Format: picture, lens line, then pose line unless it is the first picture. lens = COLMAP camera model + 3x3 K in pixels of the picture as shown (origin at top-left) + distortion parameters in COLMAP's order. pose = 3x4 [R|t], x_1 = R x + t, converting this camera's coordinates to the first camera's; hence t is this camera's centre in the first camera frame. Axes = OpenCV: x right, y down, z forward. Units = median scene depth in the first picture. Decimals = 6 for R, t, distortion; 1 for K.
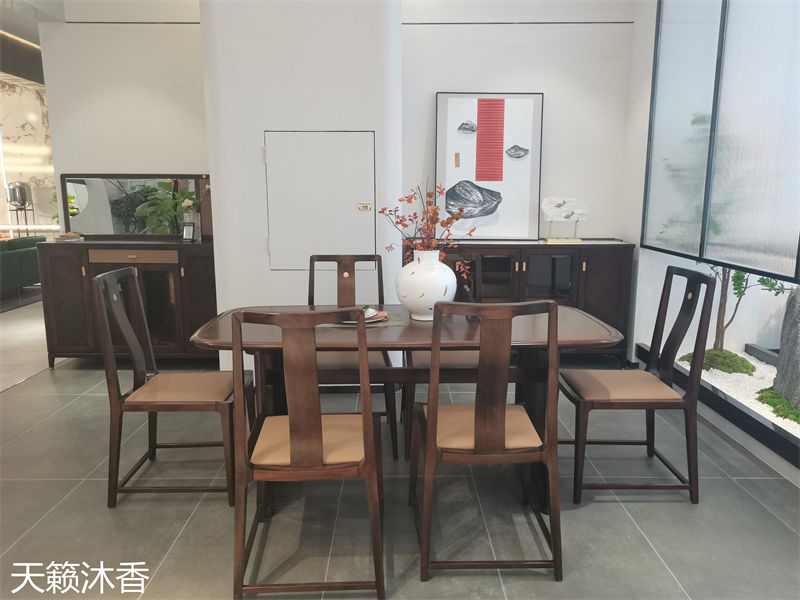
lens RADIAL K [[610.5, 0, 399.1], [0, 610.5, 302.3], [0, 0, 1]] dist [0.037363, -0.004777]
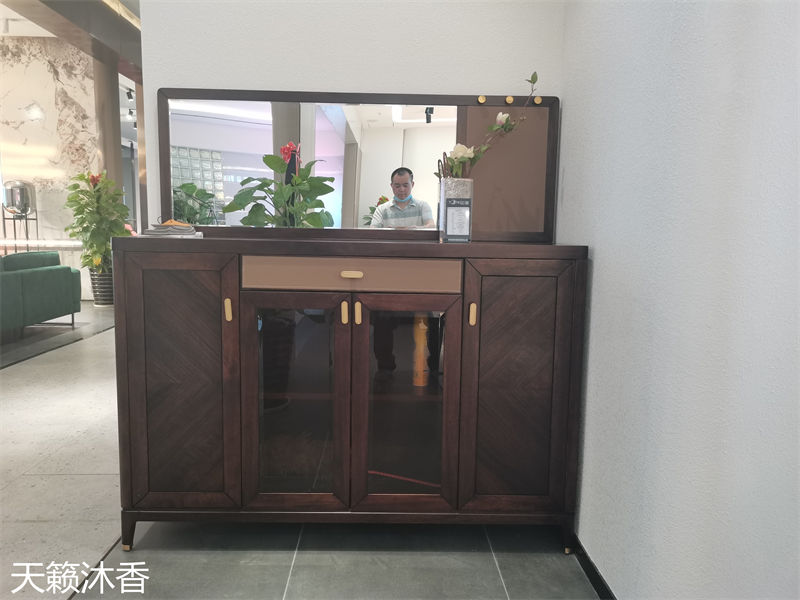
lens RADIAL K [[610.5, 0, 401.1], [0, 610.5, 297.5], [0, 0, 1]] dist [0.037363, -0.004777]
pose [[0.999556, 0.010638, 0.027846, -0.180762], [-0.008897, 0.998043, -0.061902, -0.015189], [-0.028450, 0.061627, 0.997694, 0.263335]]
